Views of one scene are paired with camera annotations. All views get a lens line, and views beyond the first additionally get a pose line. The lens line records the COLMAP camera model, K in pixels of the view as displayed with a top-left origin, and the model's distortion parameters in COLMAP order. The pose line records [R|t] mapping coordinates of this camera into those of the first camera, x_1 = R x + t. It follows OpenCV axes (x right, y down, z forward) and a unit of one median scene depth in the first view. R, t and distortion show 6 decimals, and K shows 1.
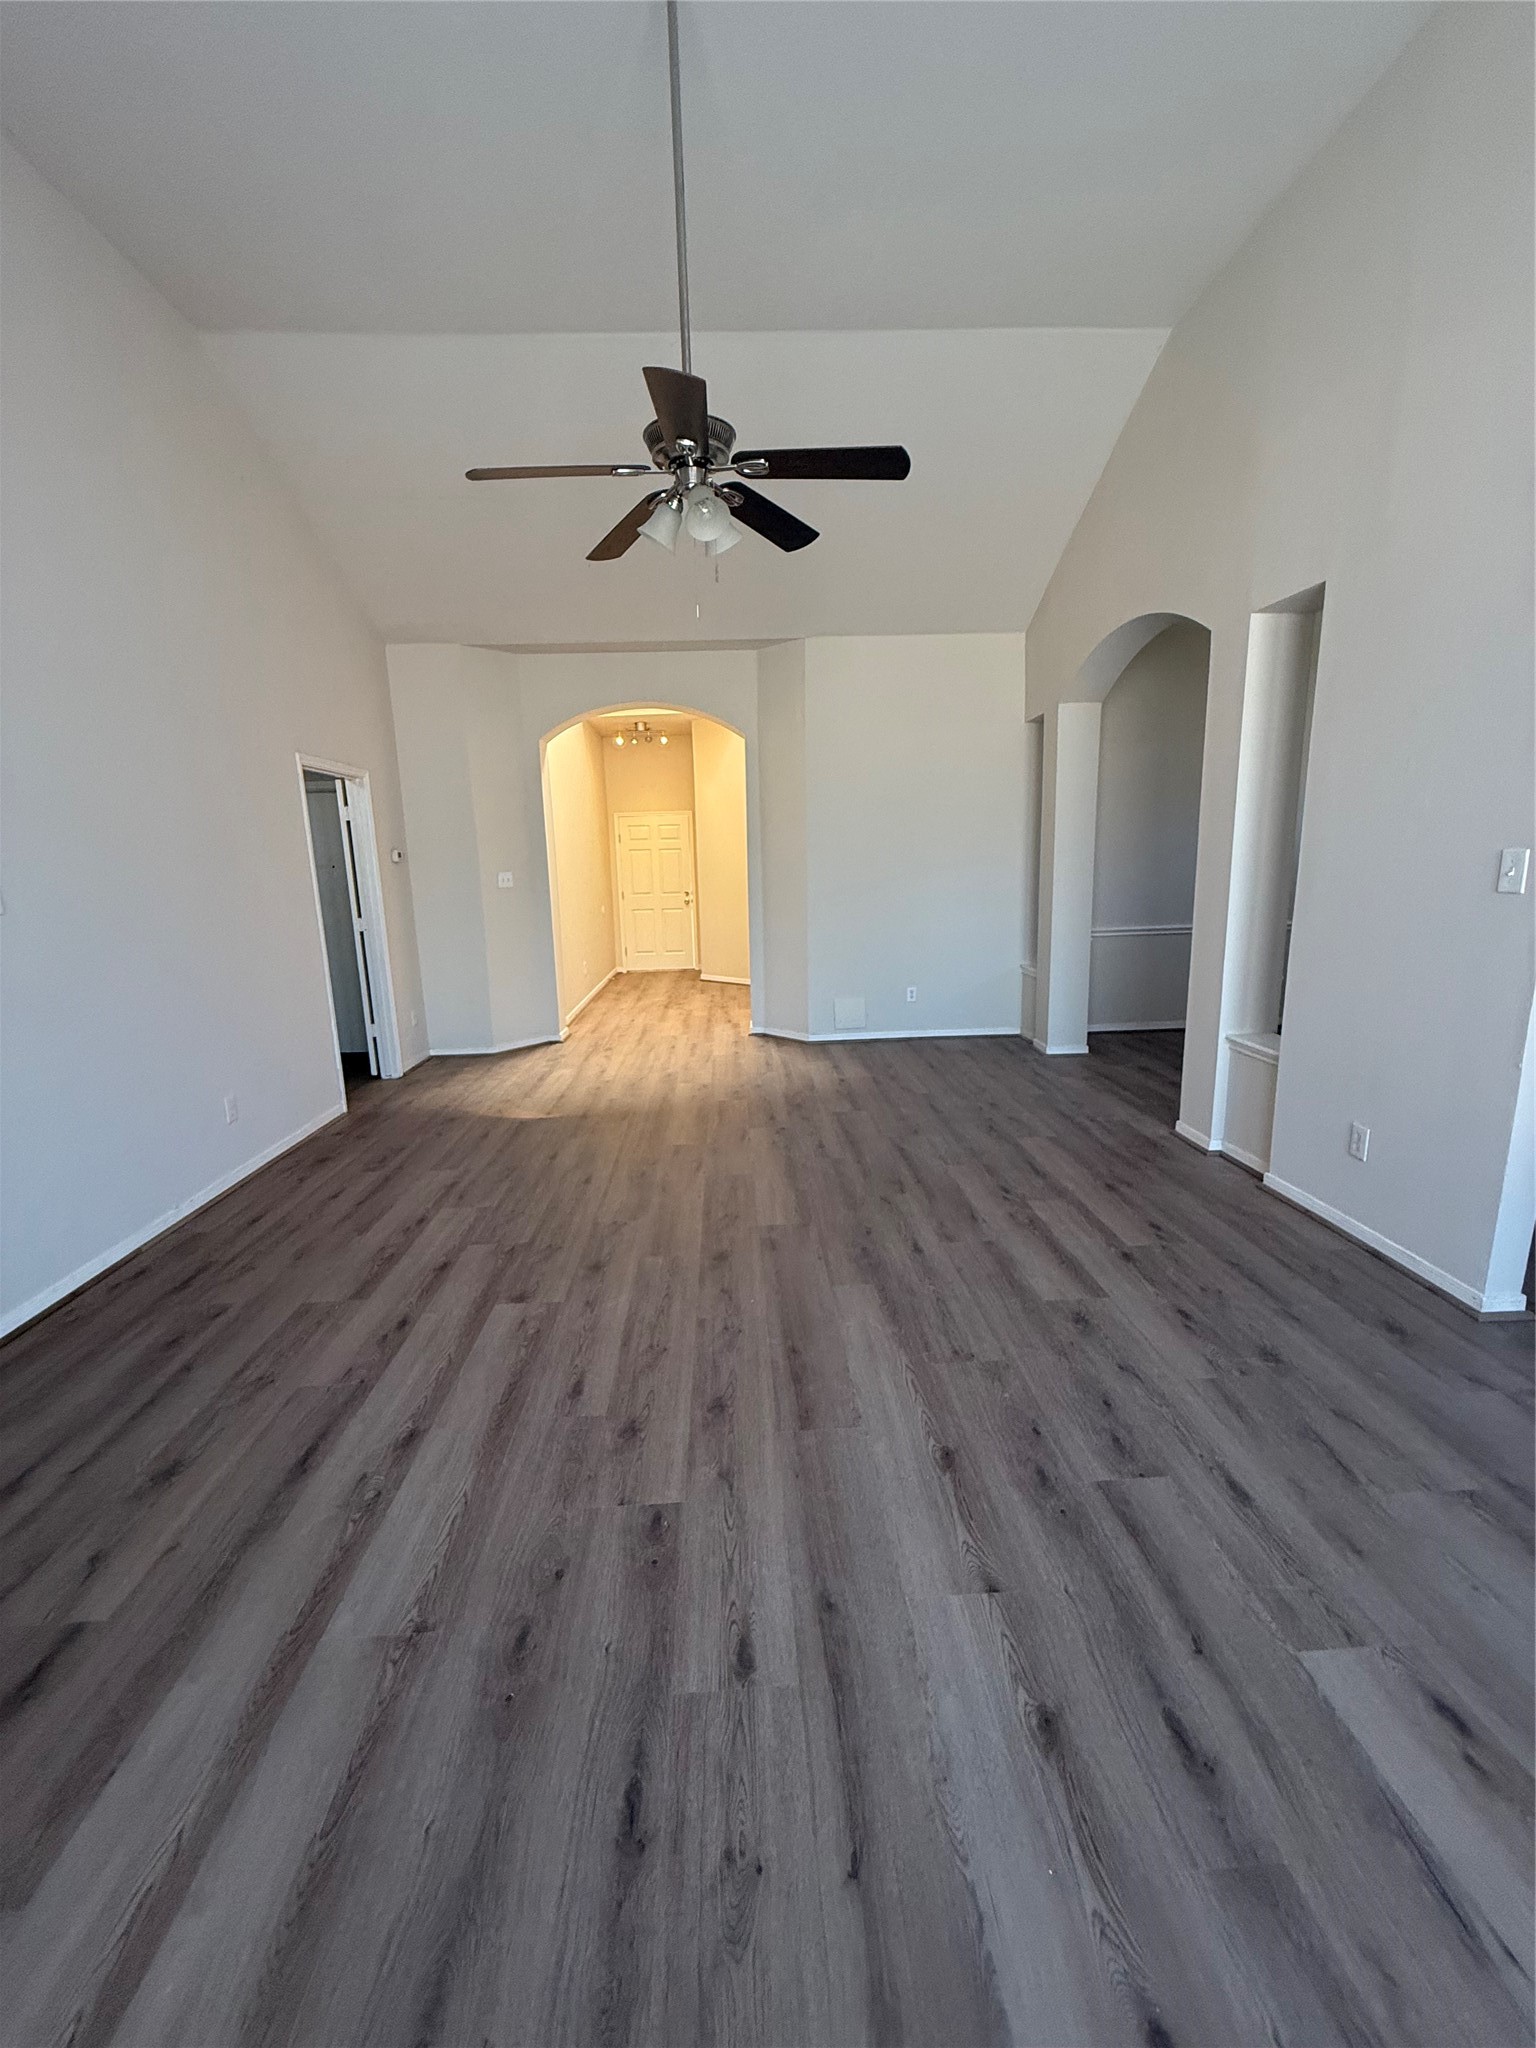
lens RADIAL K [[823.0, 0, 777.7], [0, 823.0, 1024.1], [0, 0, 1]] dist [0.003239, -0.000797]
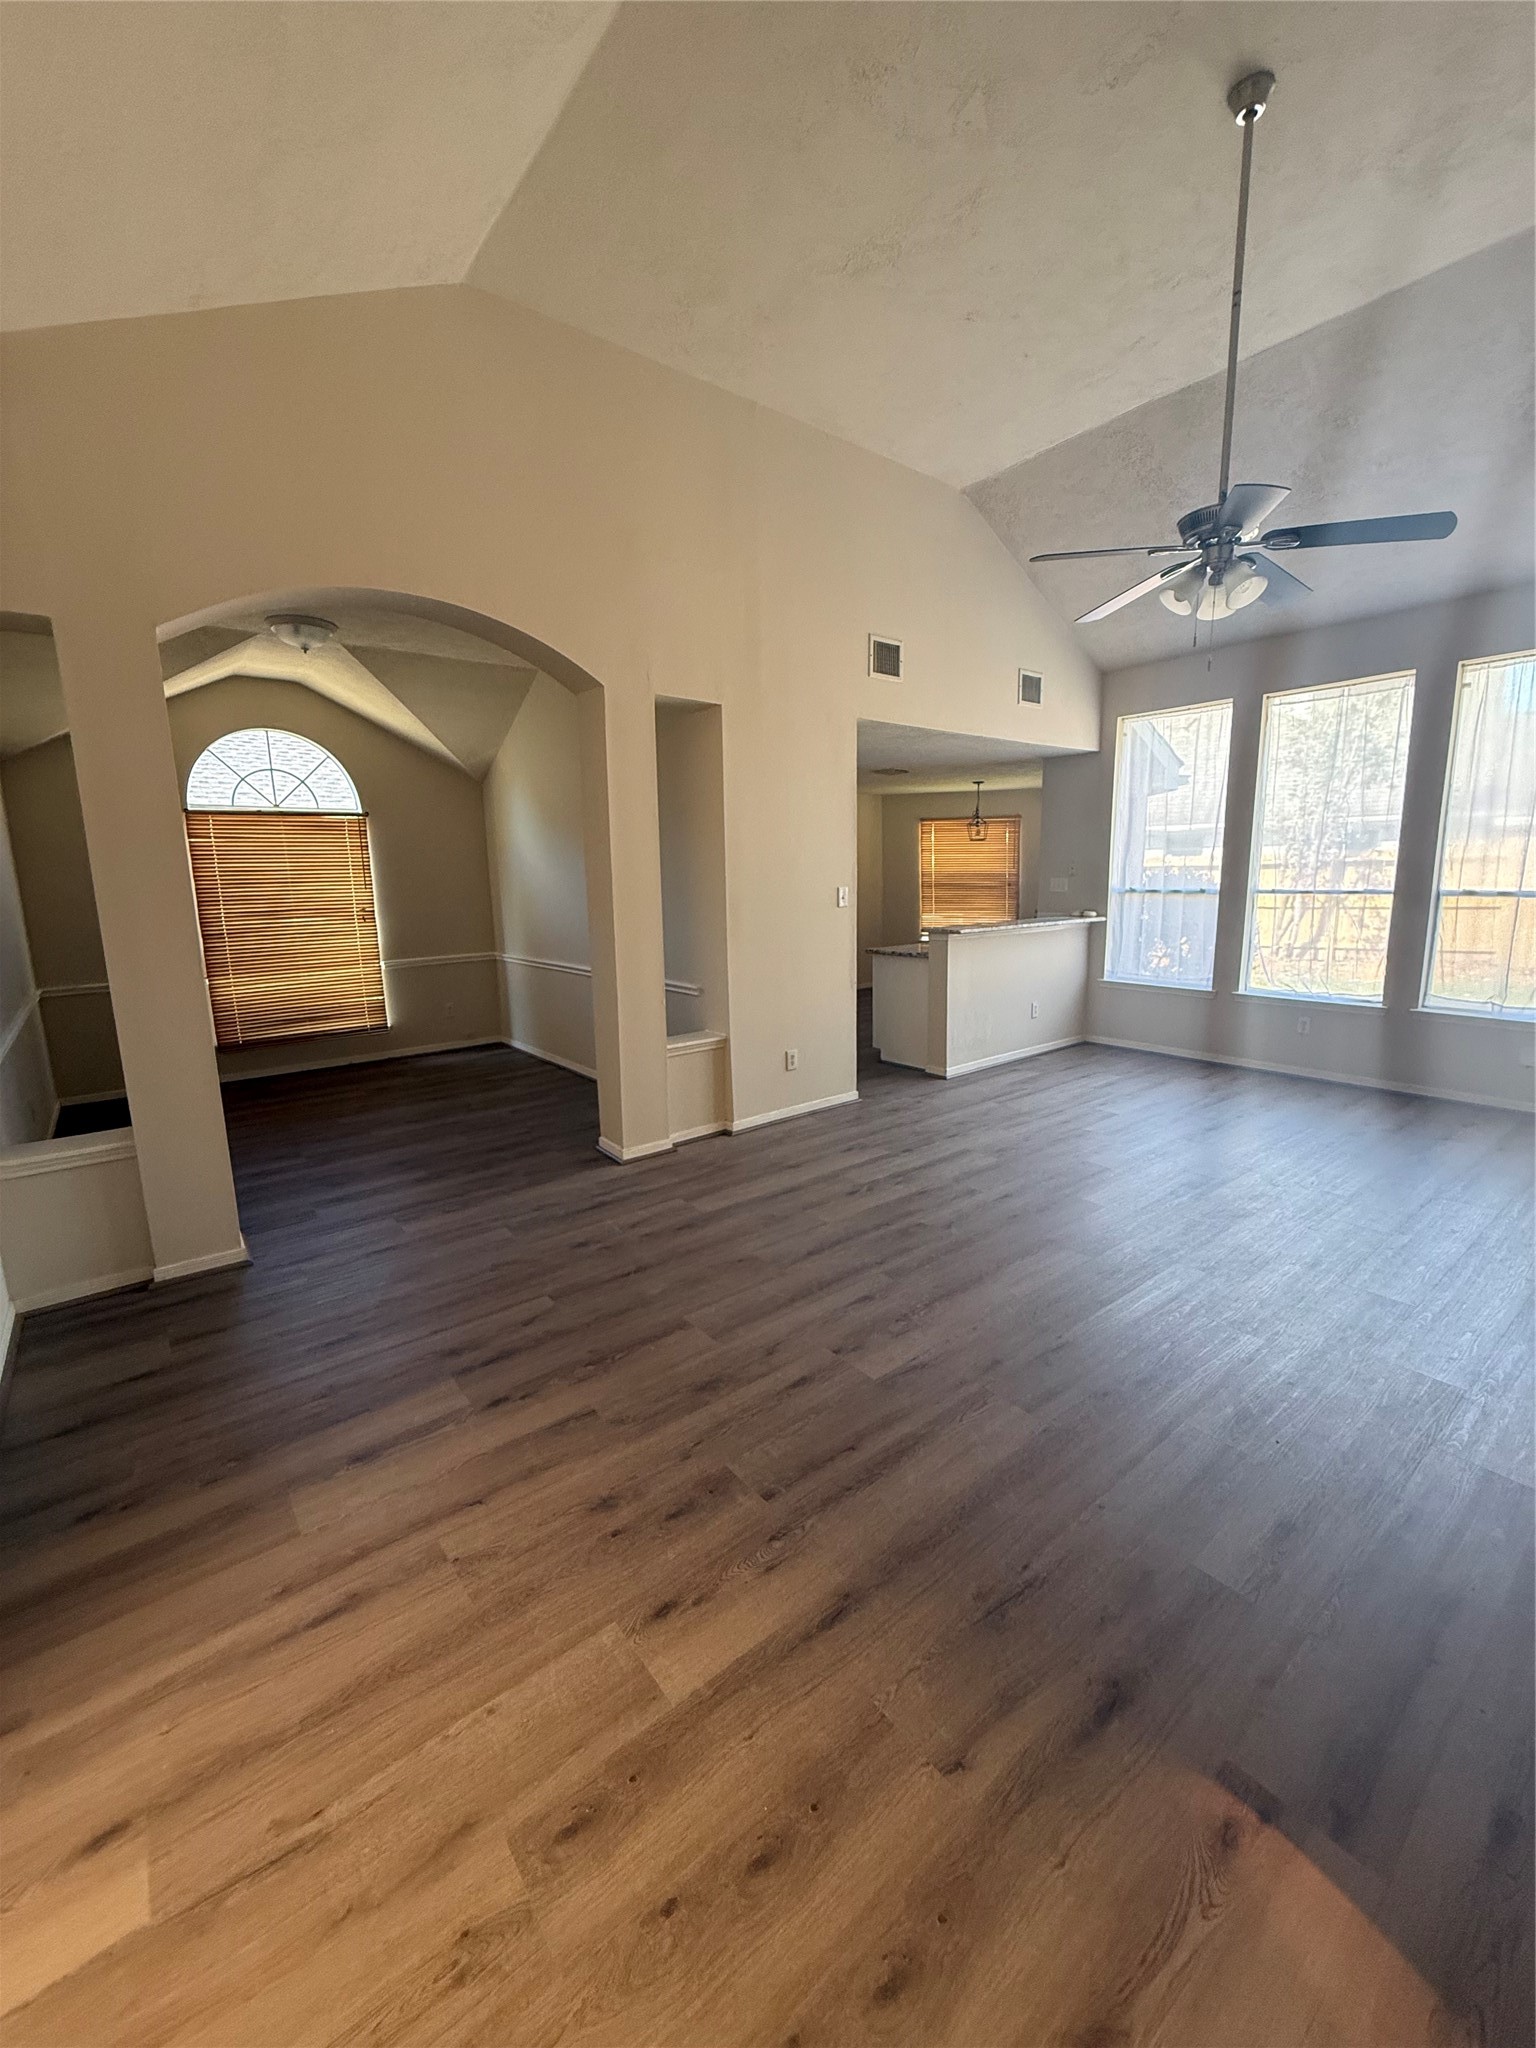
lens RADIAL K [[823.0, 0, 756.8], [0, 823.0, 1015.5], [0, 0, 1]] dist [0.003239, -0.000797]
pose [[-0.569629, -0.100527, 0.815731, -0.457562], [0.196999, 0.946862, 0.254252, -0.285630], [-0.797944, 0.305528, -0.519556, 1.411436]]
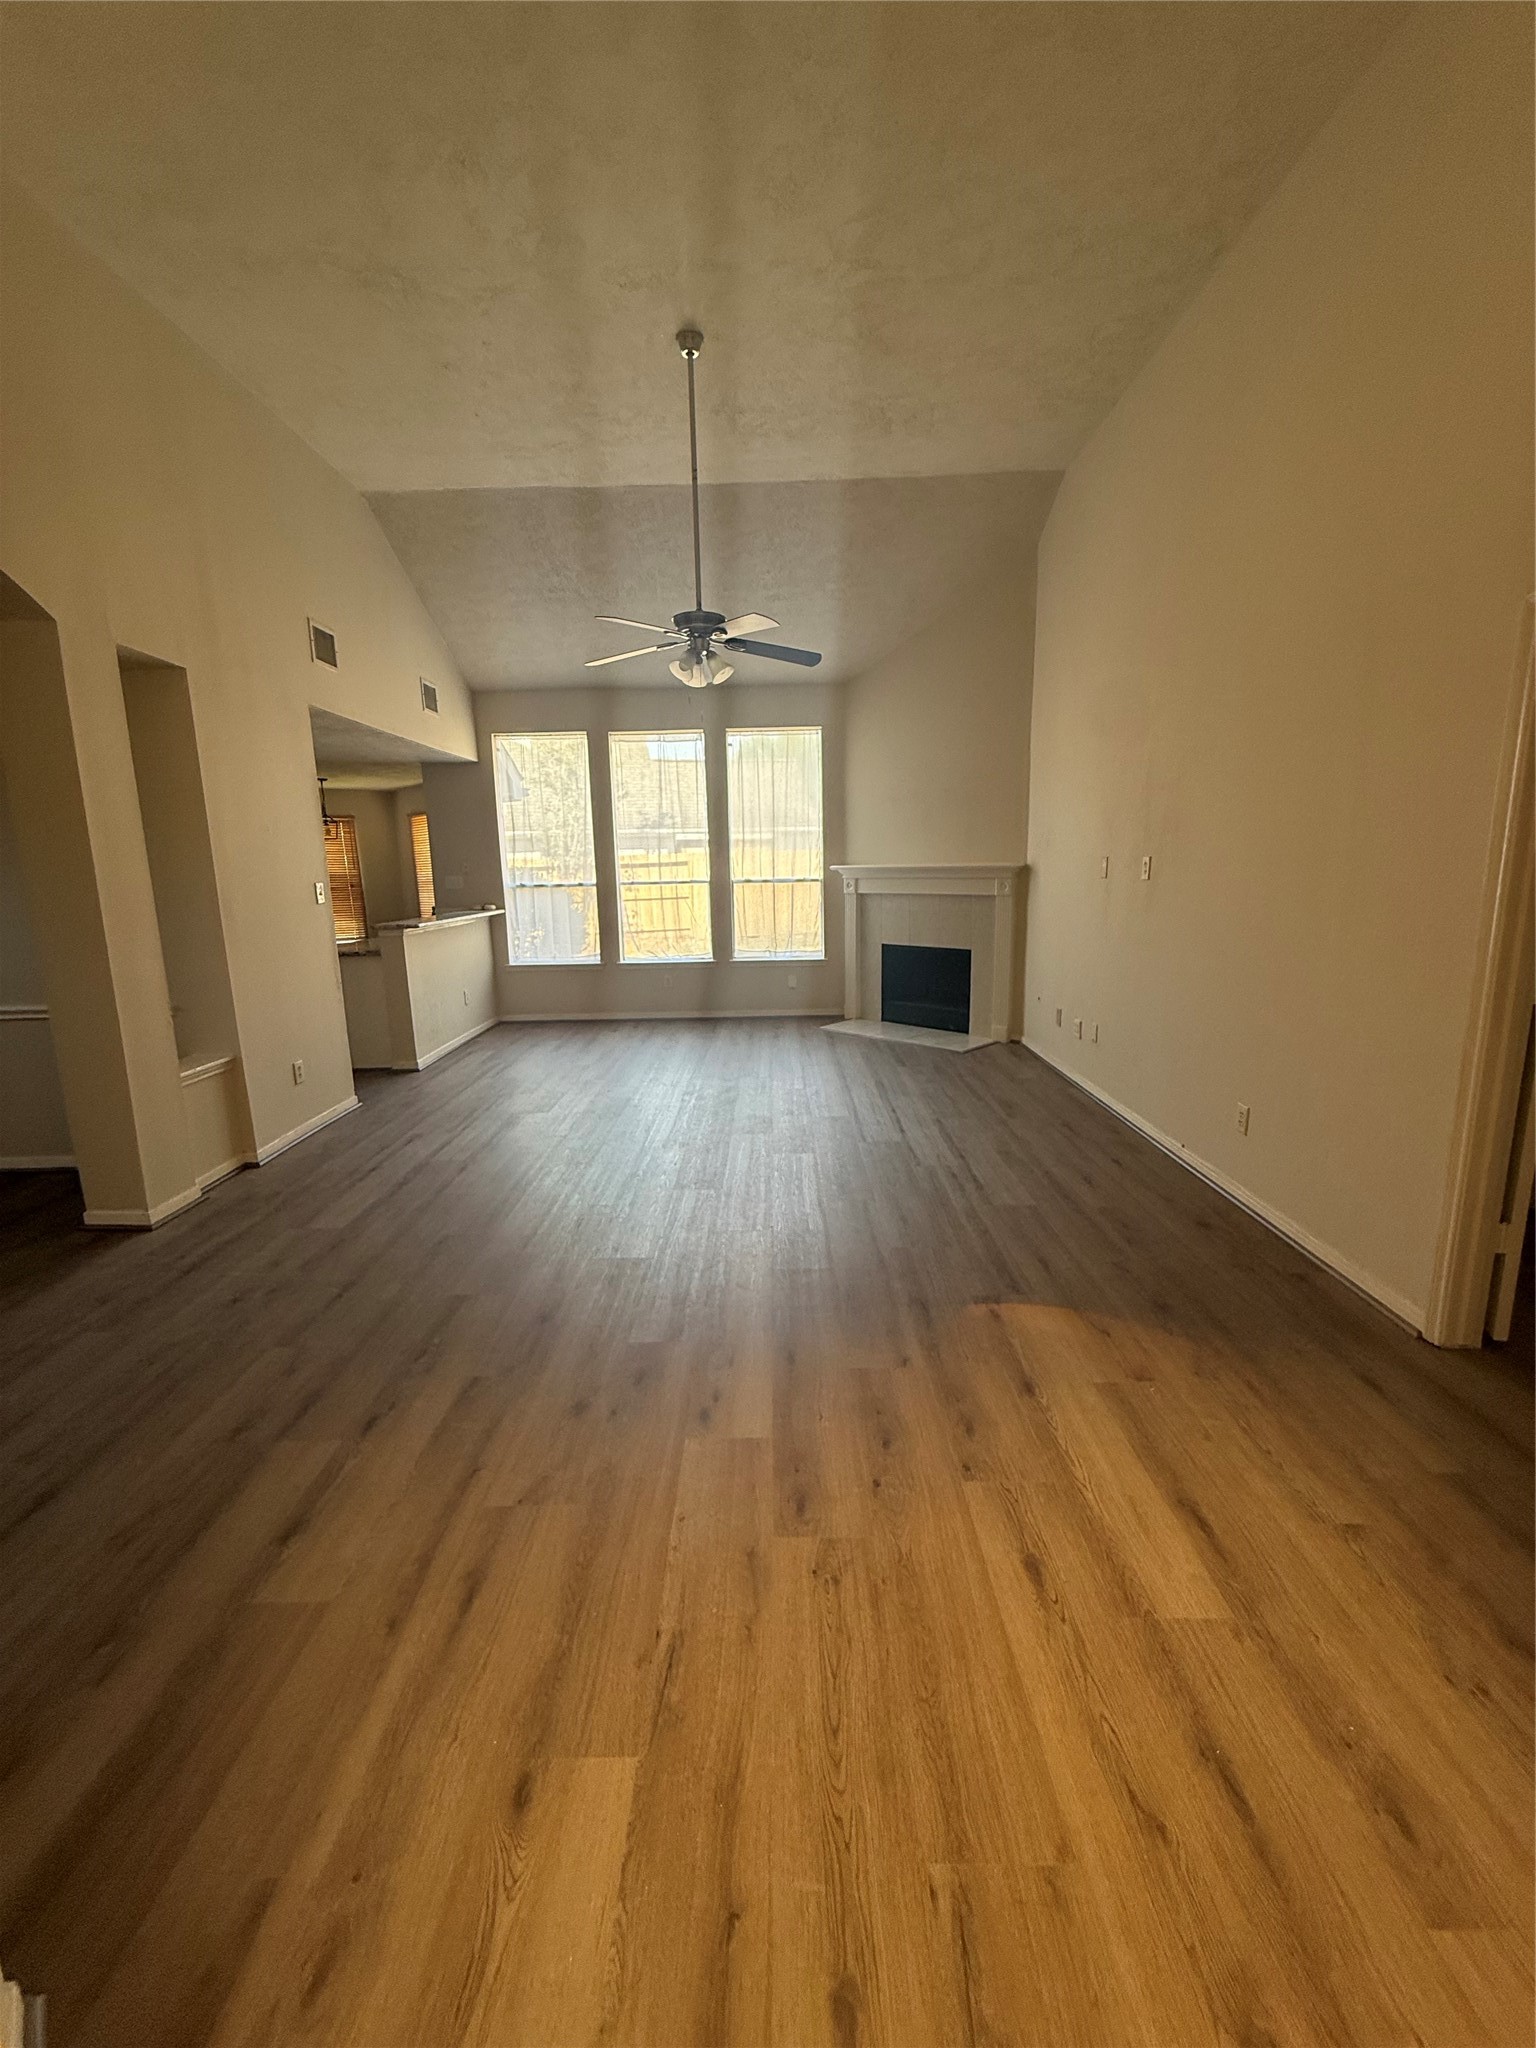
lens RADIAL K [[823.0, 0, 765.8], [0, 823.0, 1013.7], [0, 0, 1]] dist [0.003239, -0.000797]
pose [[-0.996259, 0.038418, 0.077403, -0.210943], [0.064334, 0.927770, 0.367565, -0.346236], [-0.057691, 0.371170, -0.926771, 1.729092]]
